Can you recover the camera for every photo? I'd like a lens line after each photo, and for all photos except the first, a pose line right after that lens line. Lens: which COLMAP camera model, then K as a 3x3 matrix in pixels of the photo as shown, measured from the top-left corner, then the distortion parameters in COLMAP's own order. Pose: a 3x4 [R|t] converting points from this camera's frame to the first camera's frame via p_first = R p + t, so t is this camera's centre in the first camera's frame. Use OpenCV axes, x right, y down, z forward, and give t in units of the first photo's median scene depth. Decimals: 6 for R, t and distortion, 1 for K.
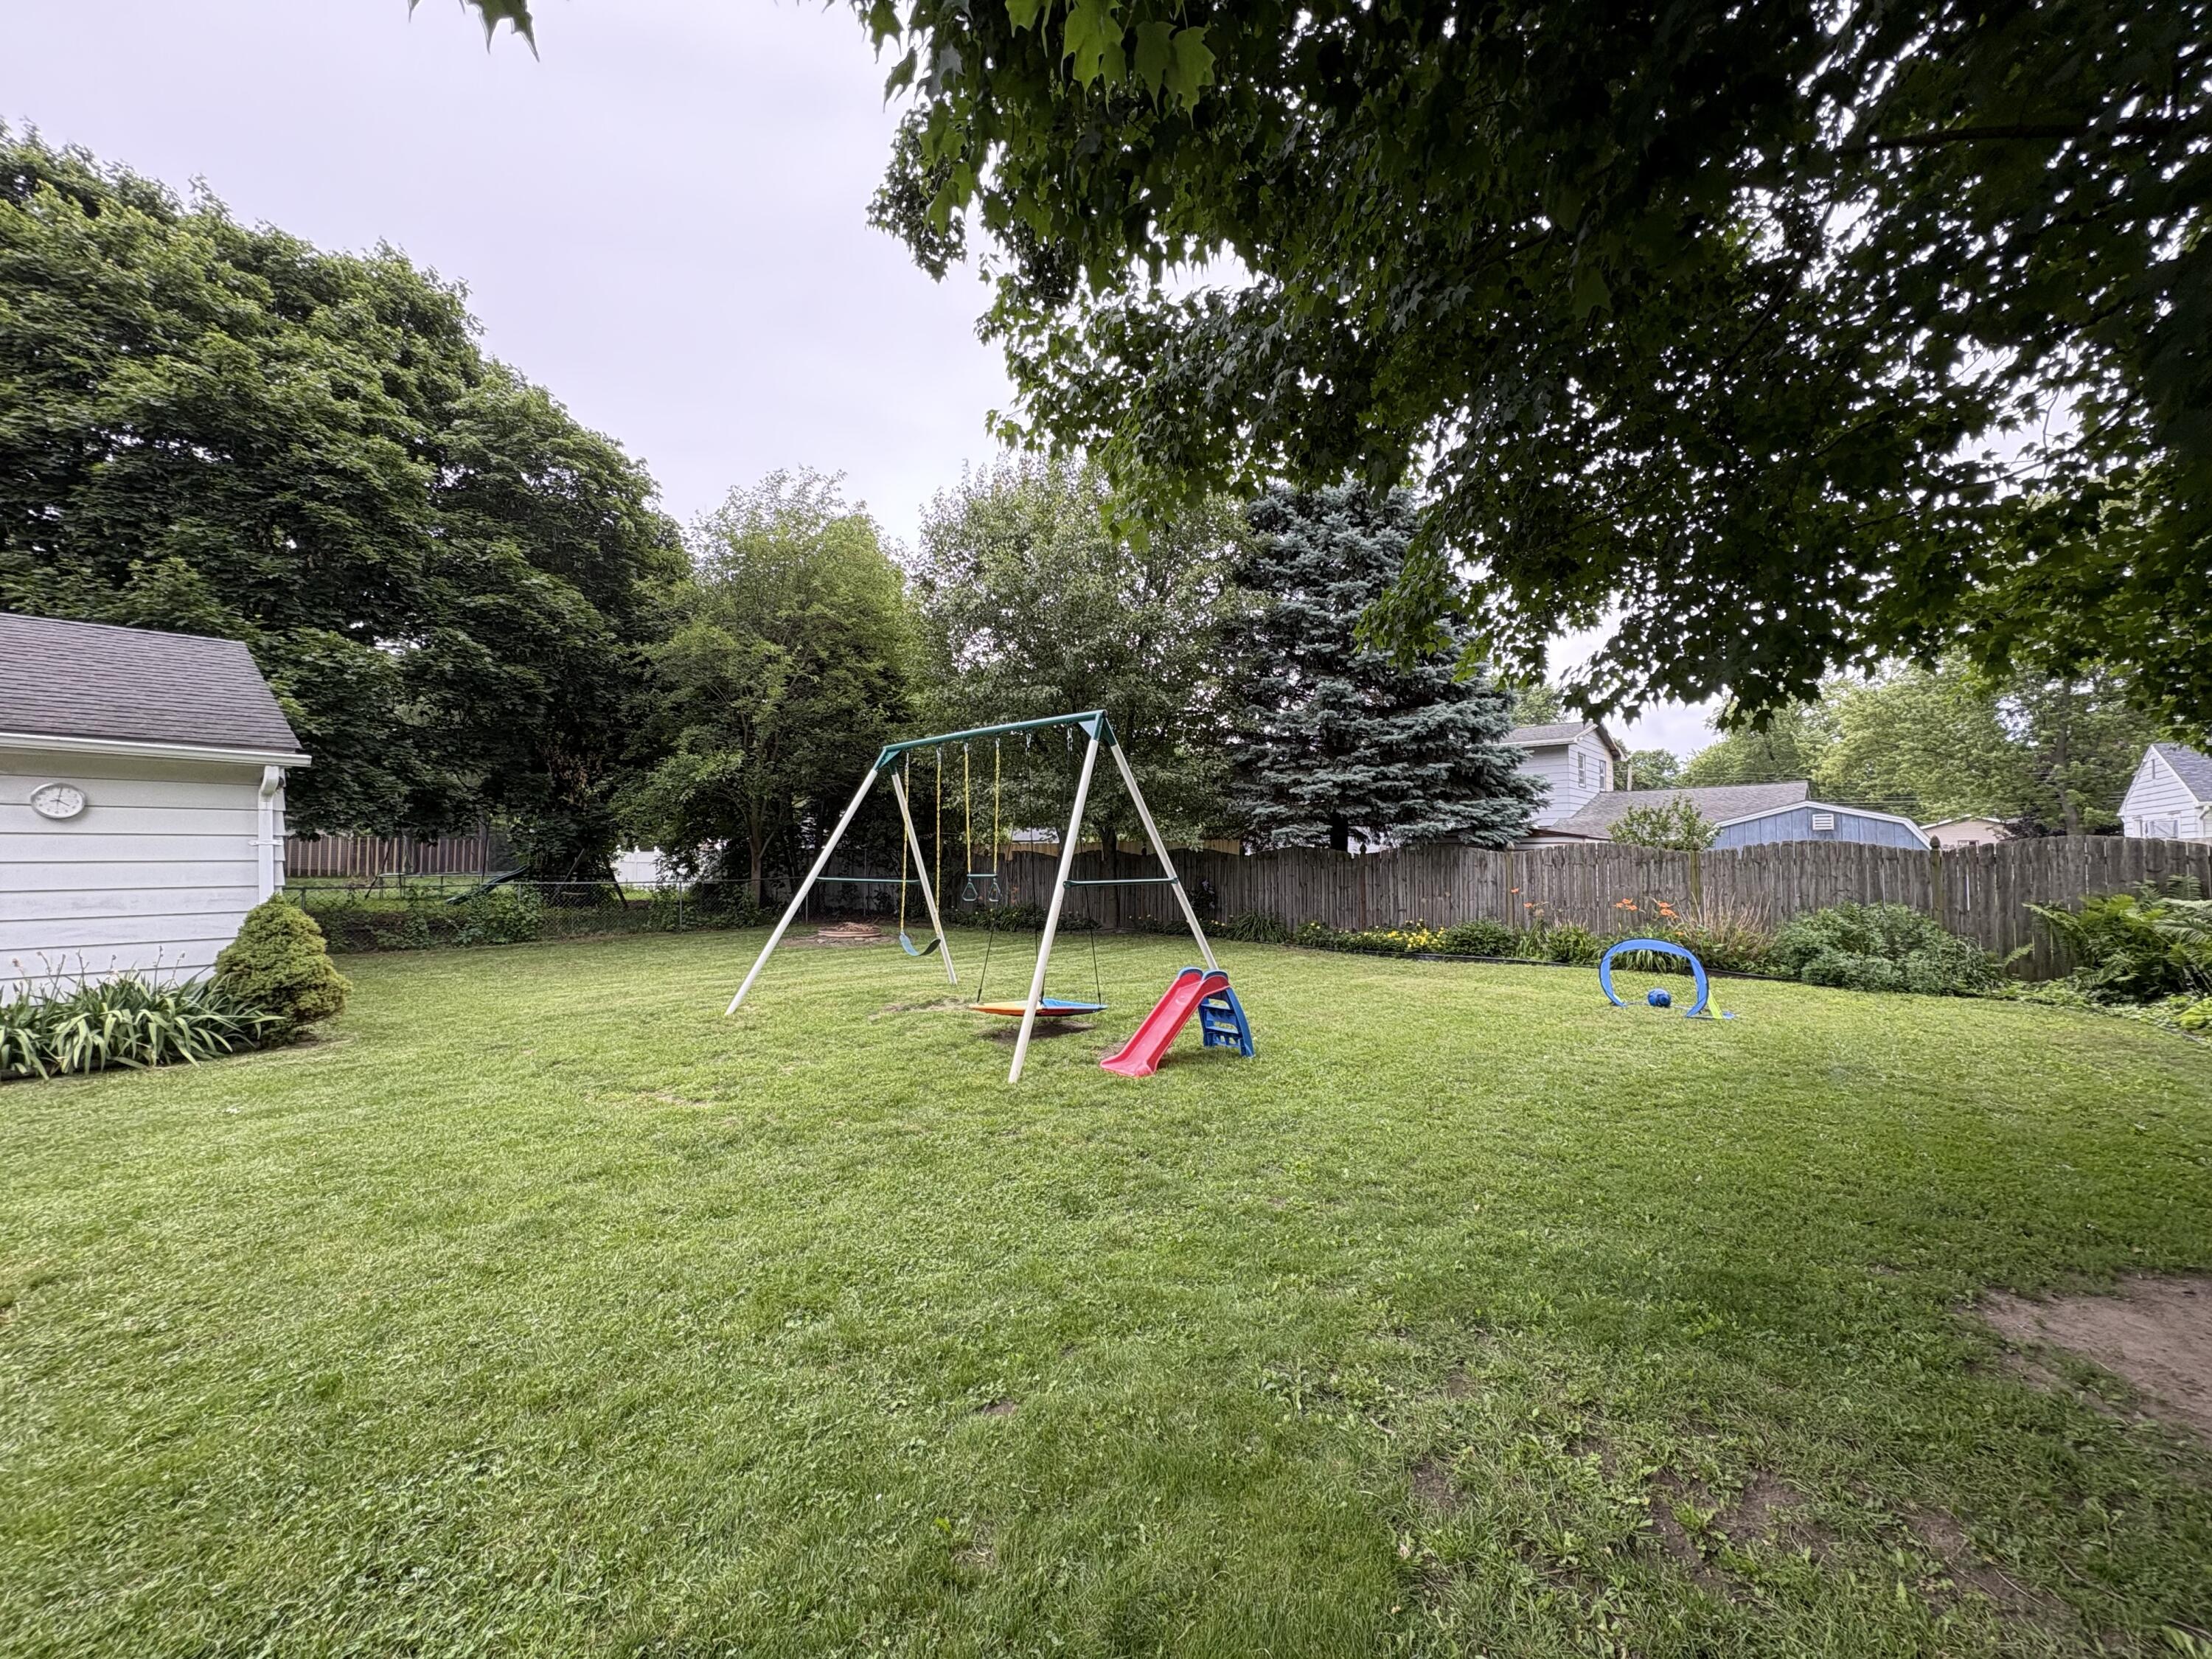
lens RADIAL K [[881.1, 0, 1107.8], [0, 881.1, 832.2], [0, 0, 1]] dist [0.000807, -0.000254]
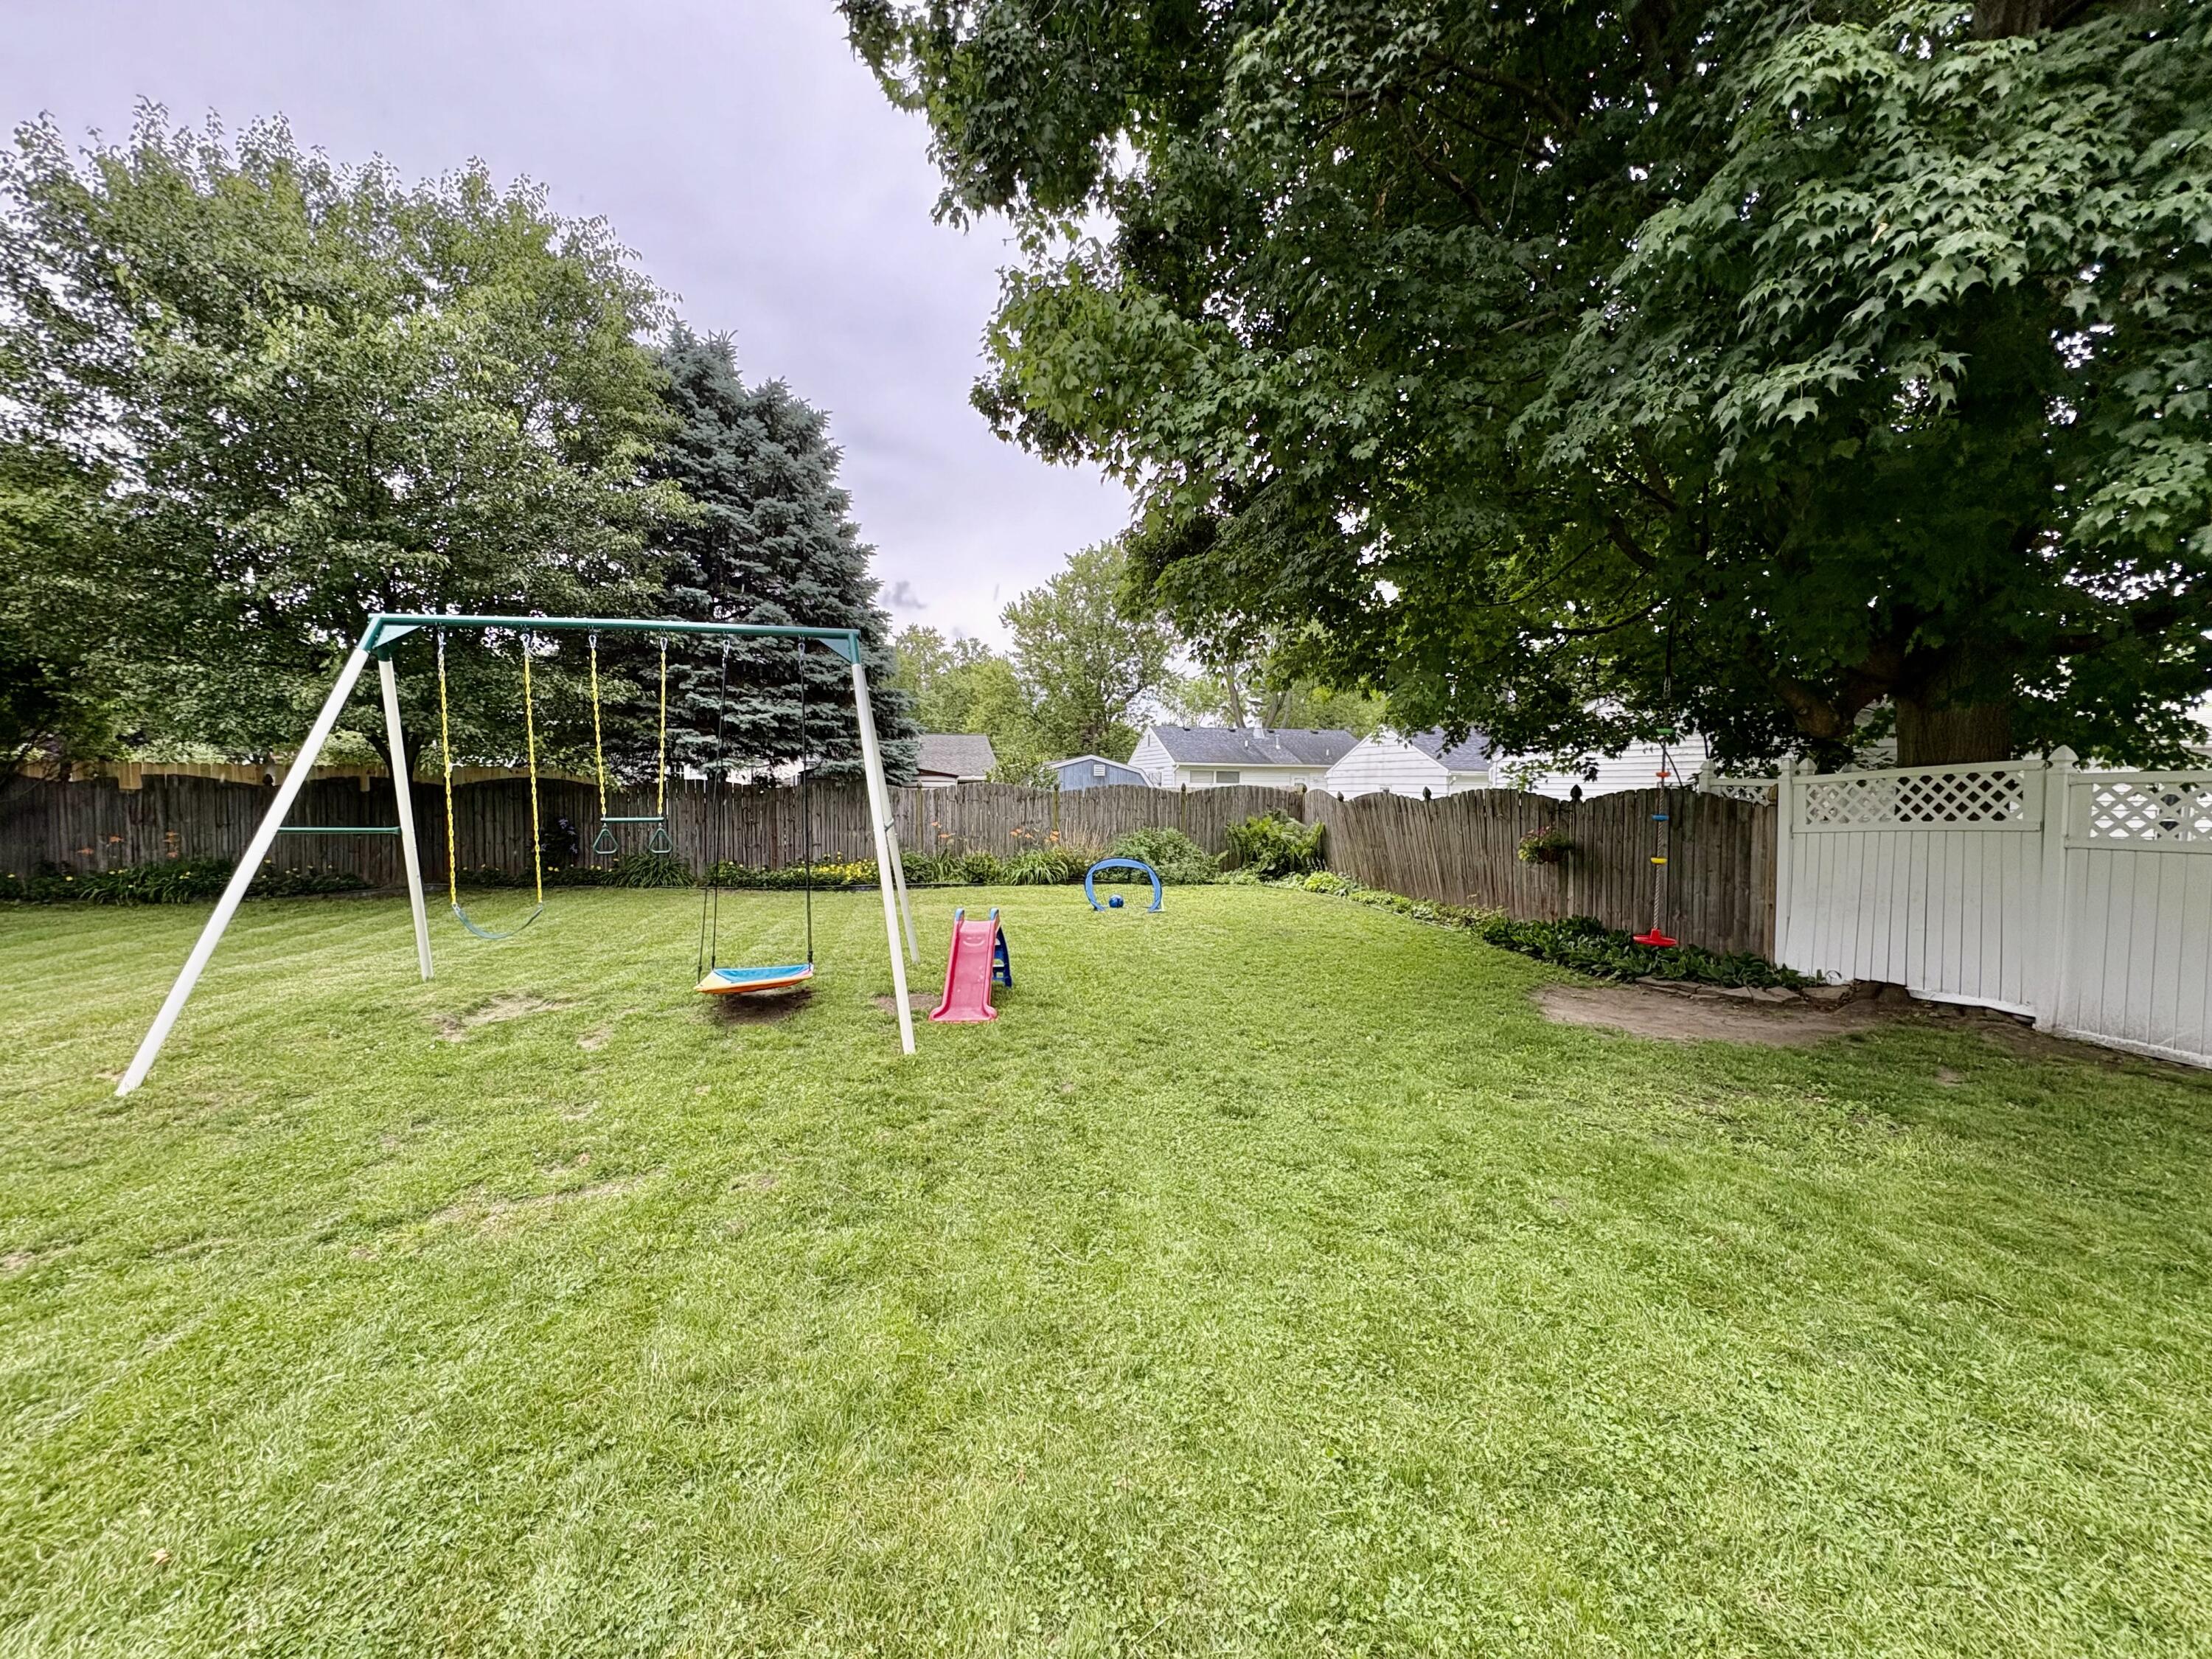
lens RADIAL K [[881.1, 0, 1107.8], [0, 881.1, 832.2], [0, 0, 1]] dist [0.000807, -0.000254]
pose [[0.625681, -0.028680, 0.779551, -0.284718], [-0.032213, 0.997522, 0.062553, -0.000171], [-0.779413, -0.064250, 0.623207, 0.125895]]
